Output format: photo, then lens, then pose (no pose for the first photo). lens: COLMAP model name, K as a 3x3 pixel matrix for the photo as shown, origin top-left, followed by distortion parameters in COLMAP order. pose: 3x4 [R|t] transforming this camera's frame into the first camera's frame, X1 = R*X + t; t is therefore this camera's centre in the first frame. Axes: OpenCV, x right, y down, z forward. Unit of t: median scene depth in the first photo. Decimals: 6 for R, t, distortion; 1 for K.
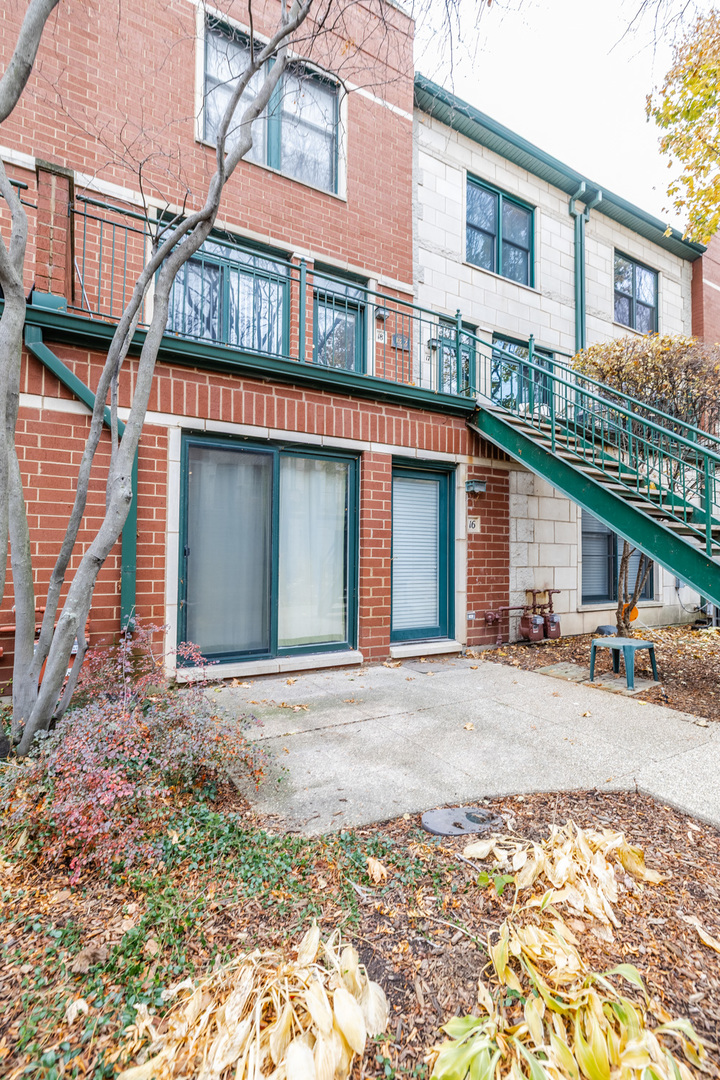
lens RADIAL K [[683.2, 0, 360.0], [0, 683.2, 540.0], [0, 0, 1]] dist [0.001345, 0.001822]
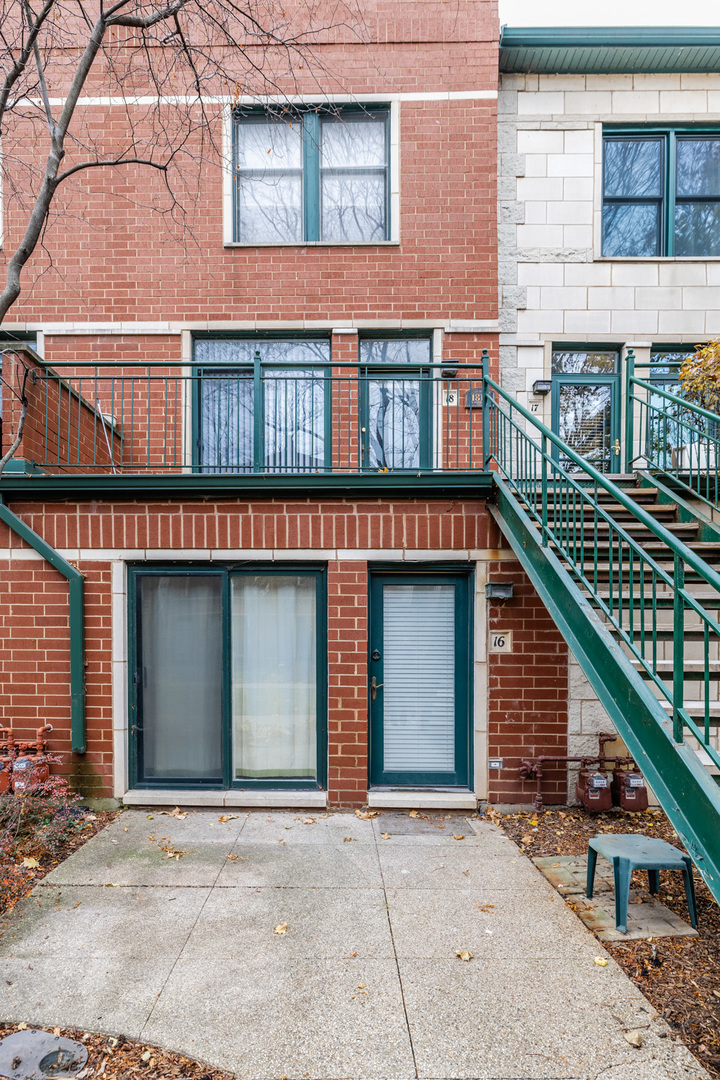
lens RADIAL K [[683.2, 0, 359.7], [0, 683.2, 624.3], [0, 0, 1]] dist [0.001674, 0.000411]
pose [[0.763653, 0.005785, -0.645600, 0.550140], [0.032063, 0.998386, 0.046872, -0.084645], [0.644830, -0.056494, 0.762236, 0.351816]]
